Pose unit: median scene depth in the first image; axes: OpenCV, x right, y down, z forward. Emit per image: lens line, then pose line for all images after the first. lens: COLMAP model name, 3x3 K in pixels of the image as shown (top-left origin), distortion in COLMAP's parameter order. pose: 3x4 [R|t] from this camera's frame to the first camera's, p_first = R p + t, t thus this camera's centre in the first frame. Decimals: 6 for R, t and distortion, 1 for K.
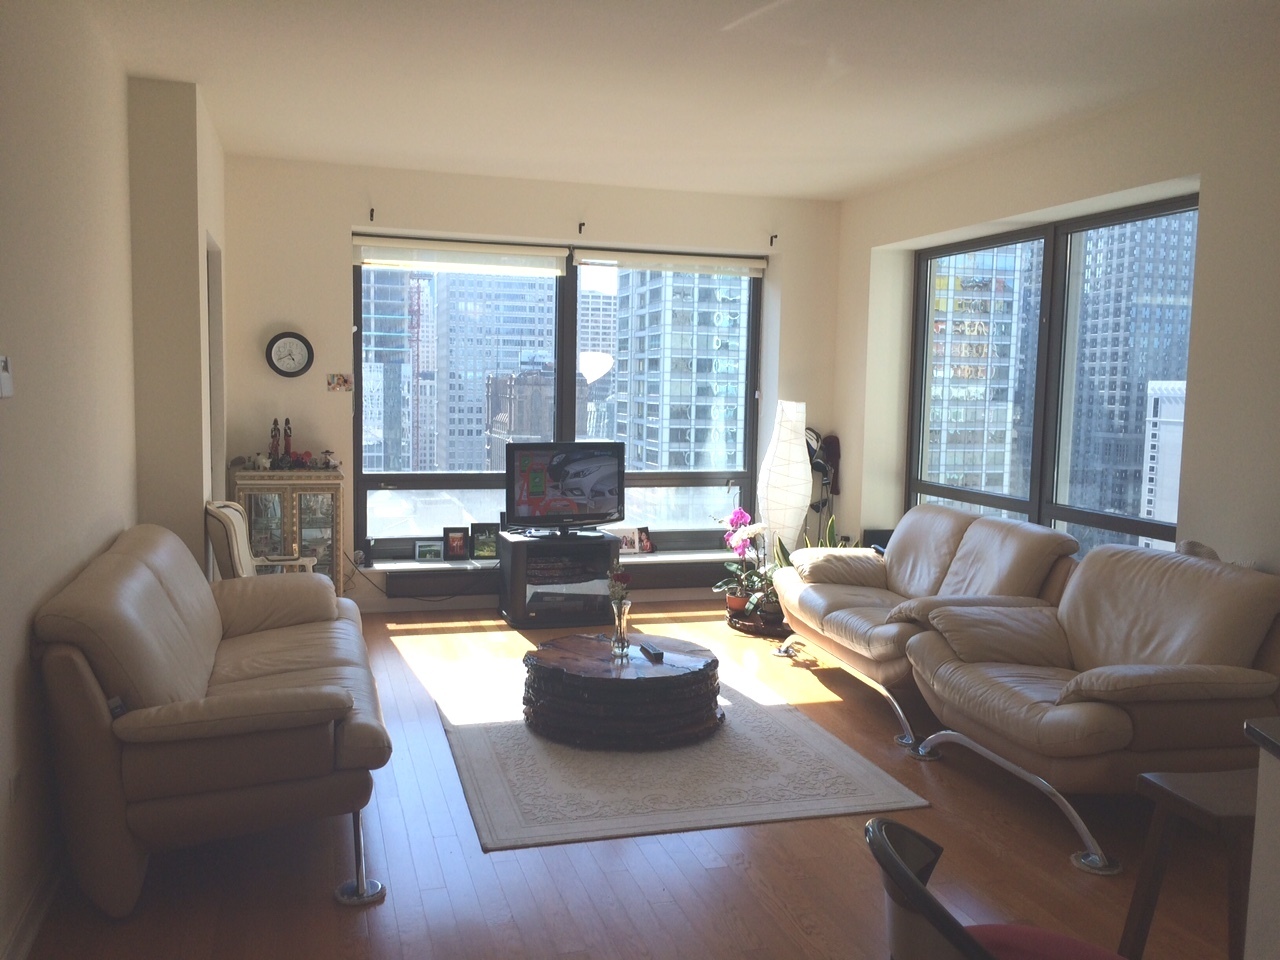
lens RADIAL K [[1069.9, 0, 640.0], [0, 1069.9, 480.0], [0, 0, 1]] dist [0.049983, -0.073397]
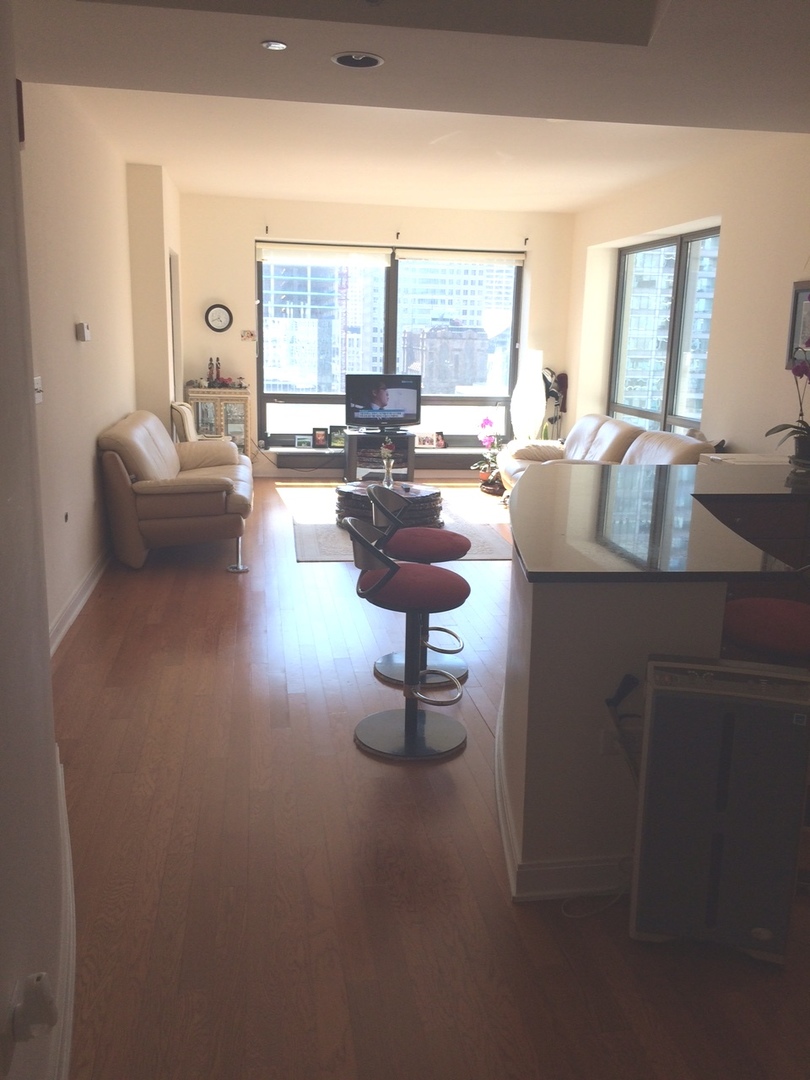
lens RADIAL K [[912.4, 0, 405.0], [0, 912.4, 540.0], [0, 0, 1]] dist [0.036296, 0.001542]
pose [[0.989682, 0.037019, -0.138418, 0.156205], [-0.019002, 0.991425, 0.129289, 0.032373], [0.142018, -0.125324, 0.981899, -0.365851]]
